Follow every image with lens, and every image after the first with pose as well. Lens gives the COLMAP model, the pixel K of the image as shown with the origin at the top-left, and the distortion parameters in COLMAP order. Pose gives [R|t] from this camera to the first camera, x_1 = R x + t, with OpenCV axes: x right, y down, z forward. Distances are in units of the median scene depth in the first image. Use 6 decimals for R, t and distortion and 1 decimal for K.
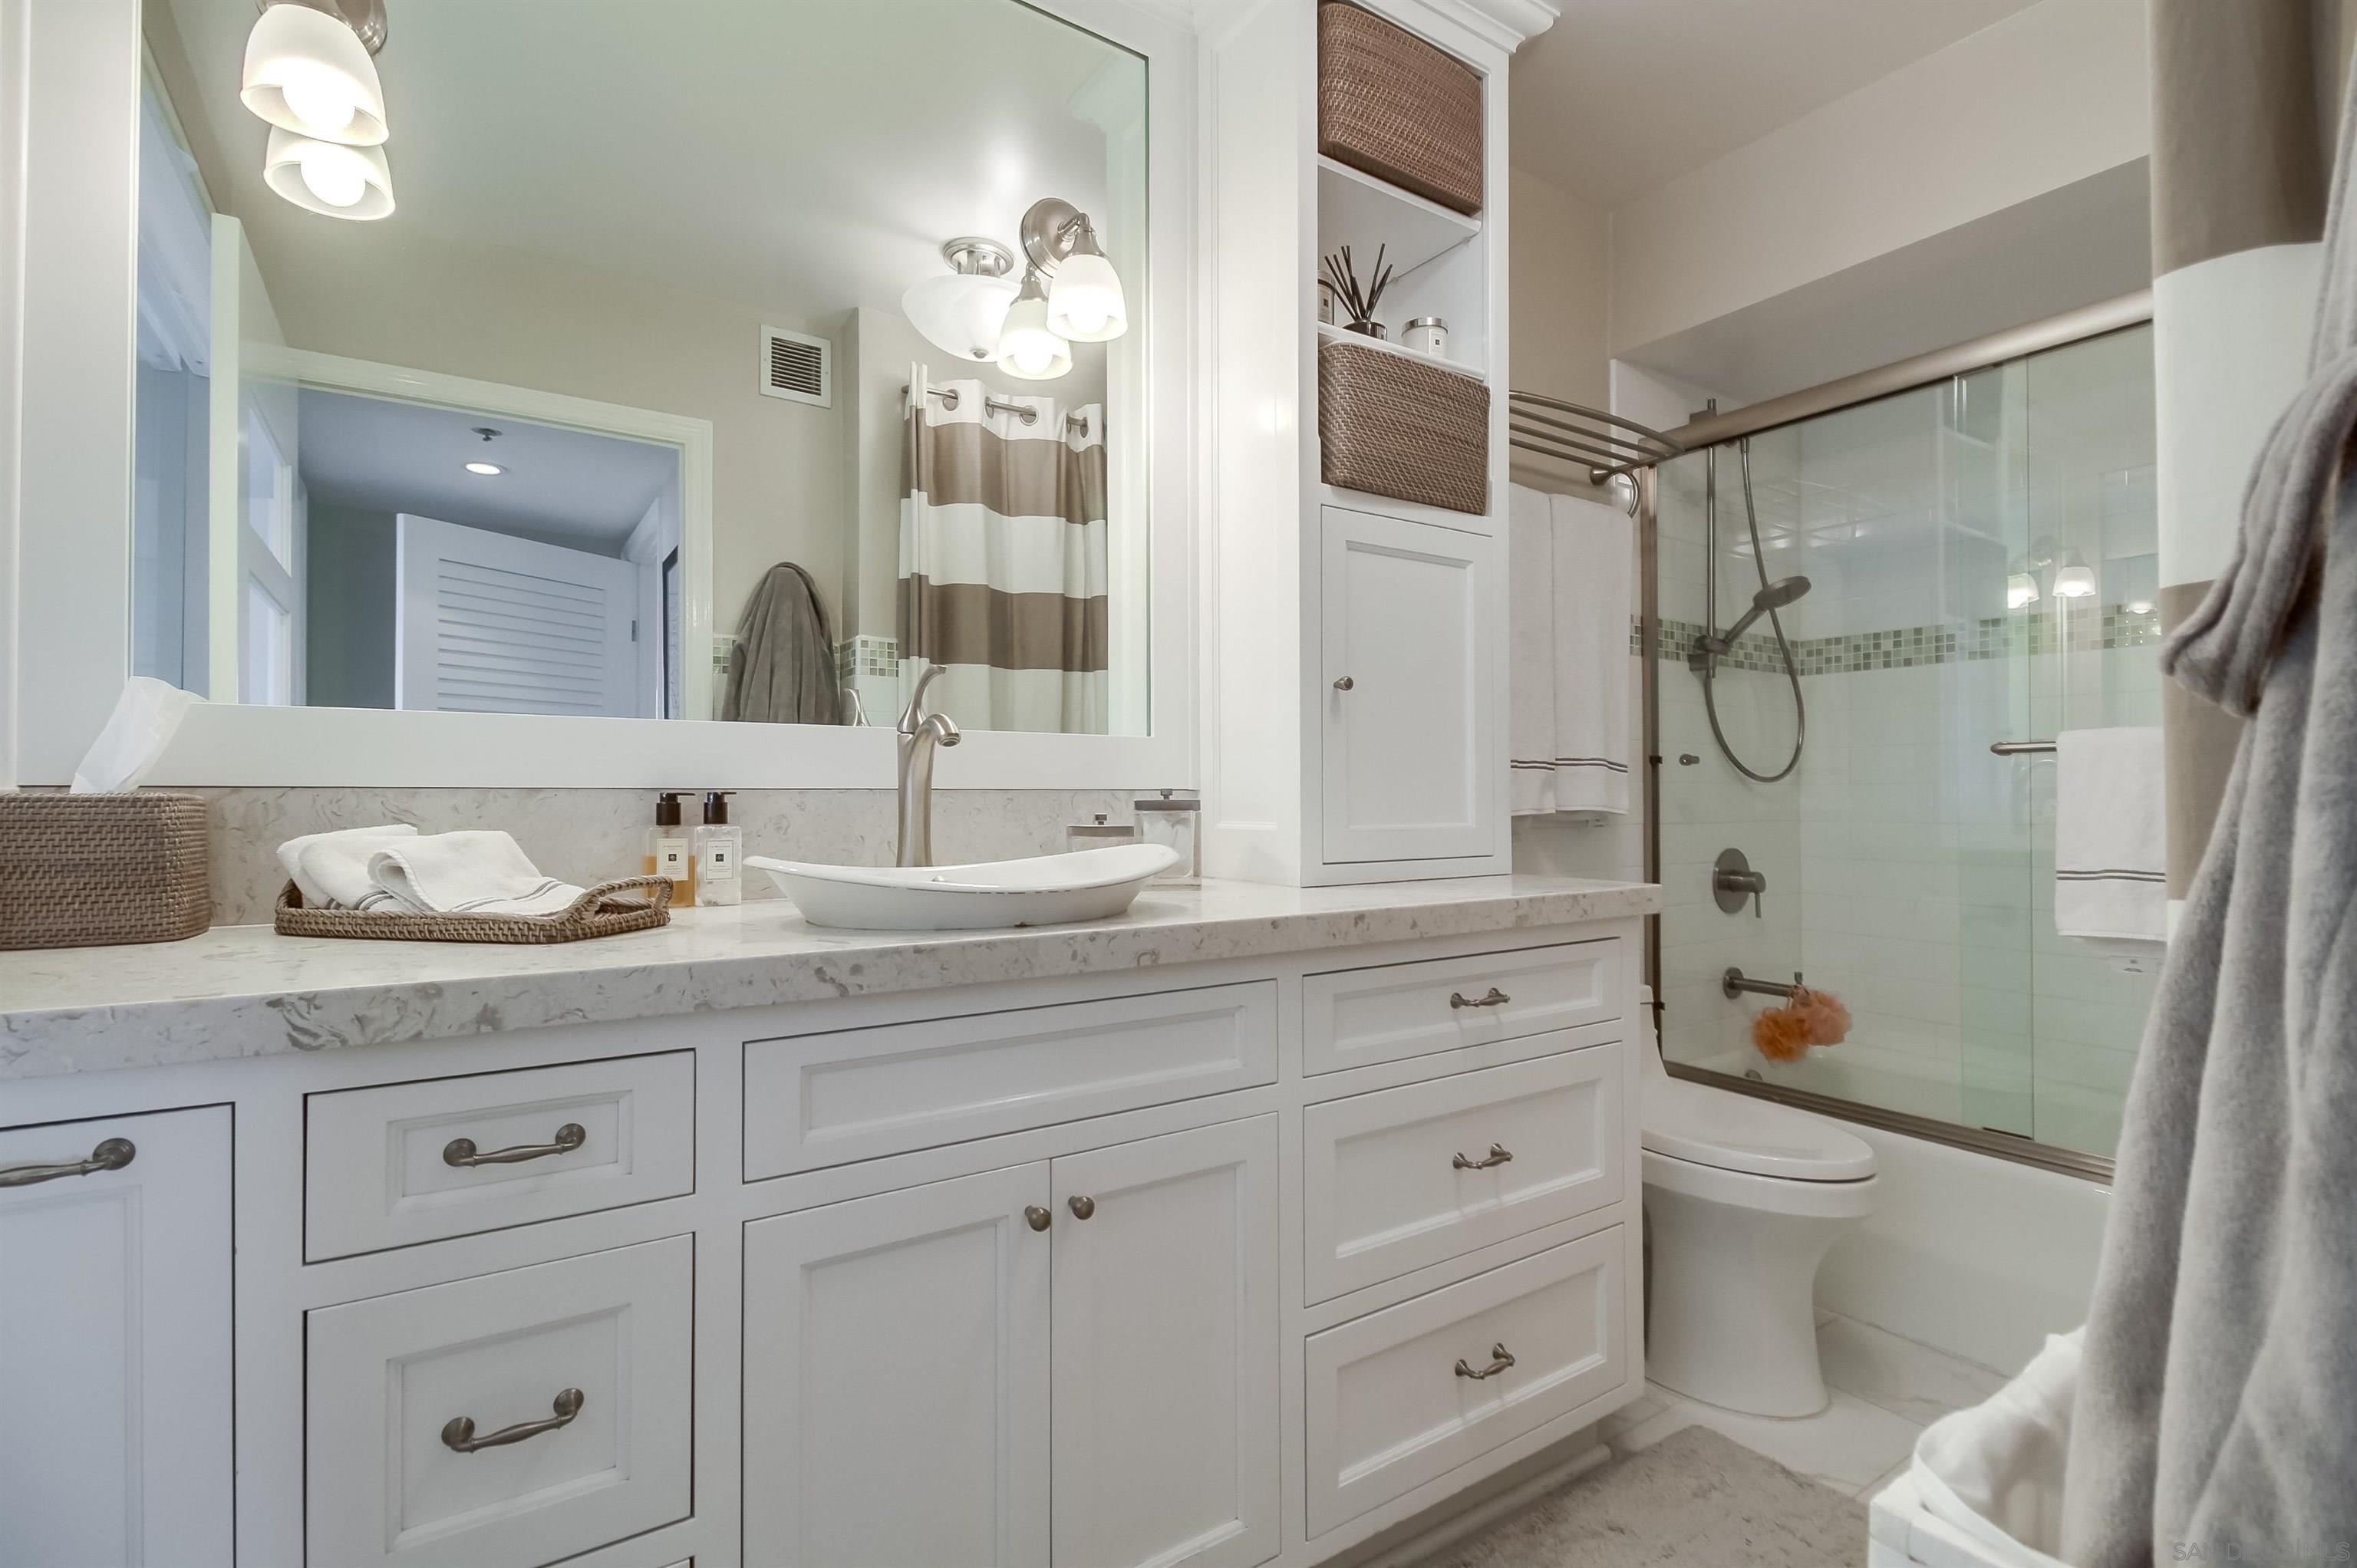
lens RADIAL K [[1106.3, 0, 1187.3], [0, 1106.3, 793.4], [0, 0, 1]] dist [0.022196, -0.016851]
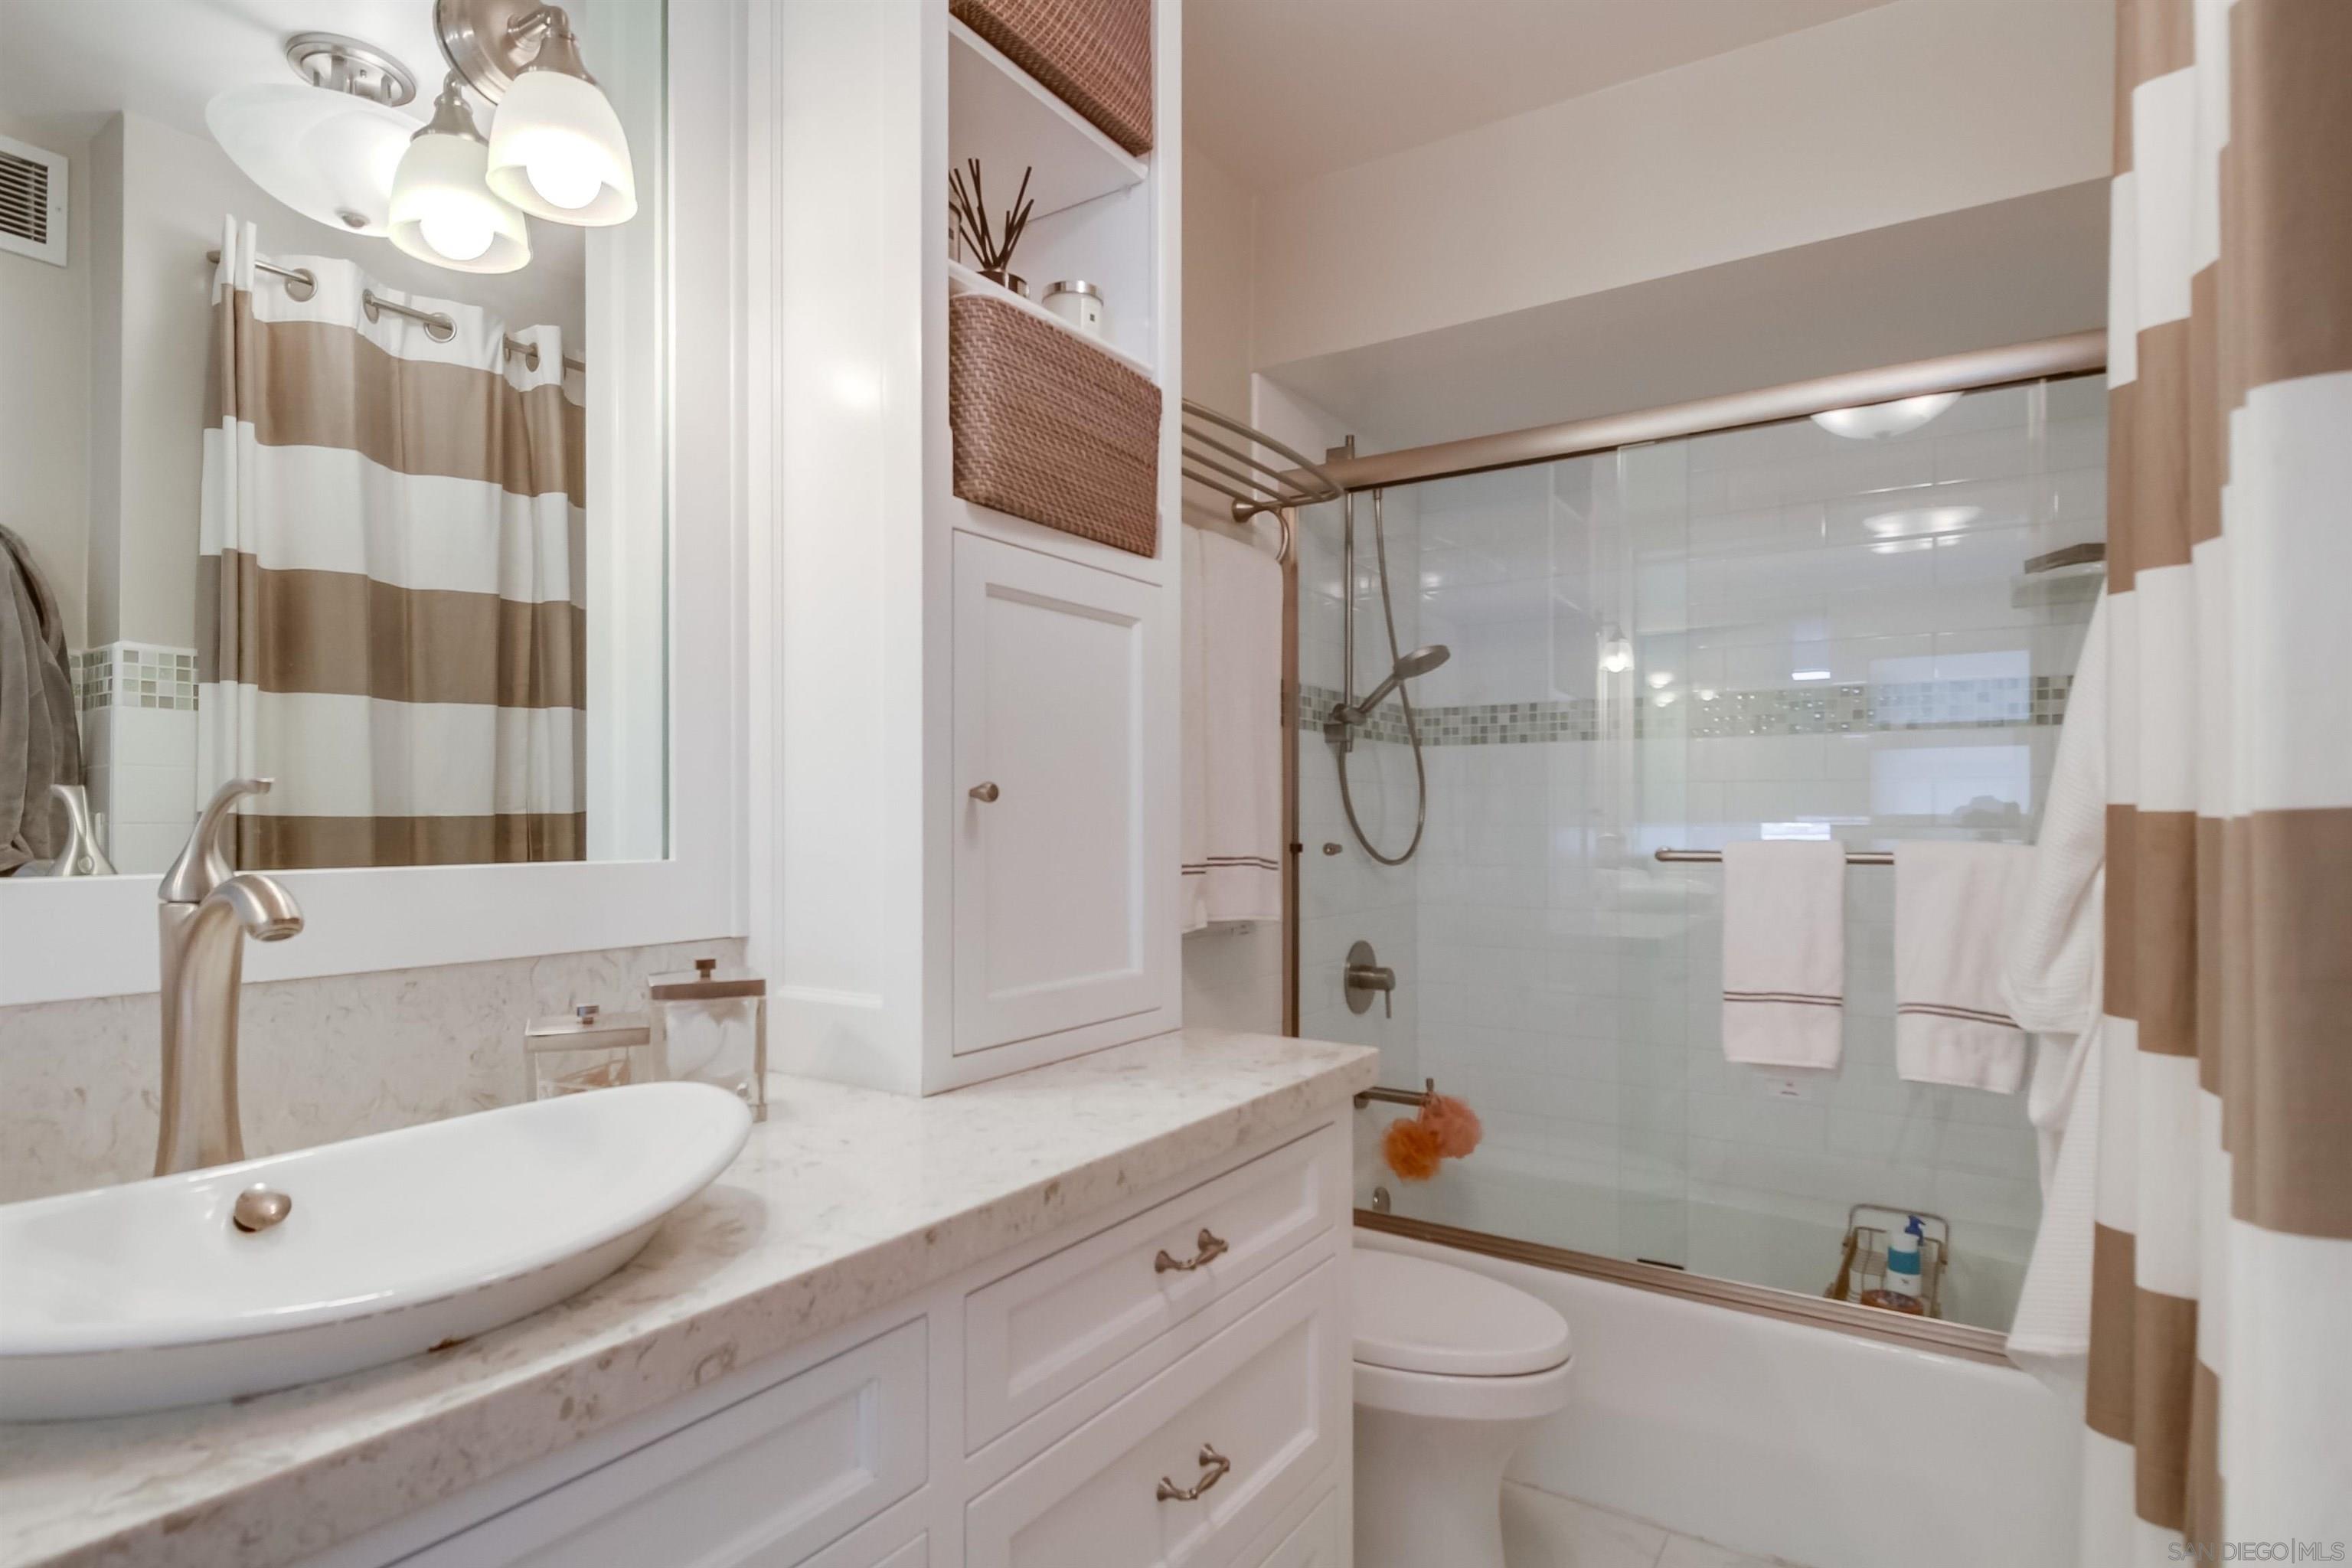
lens RADIAL K [[1214.0, 0, 1187.1], [0, 1214.0, 809.0], [0, 0, 1]] dist [0.014156, -0.014957]
pose [[0.915597, -0.000109, 0.402097, -0.030858], [0.000573, 0.999999, -0.001032, -0.058736], [-0.402096, 0.001176, 0.915597, 0.174878]]
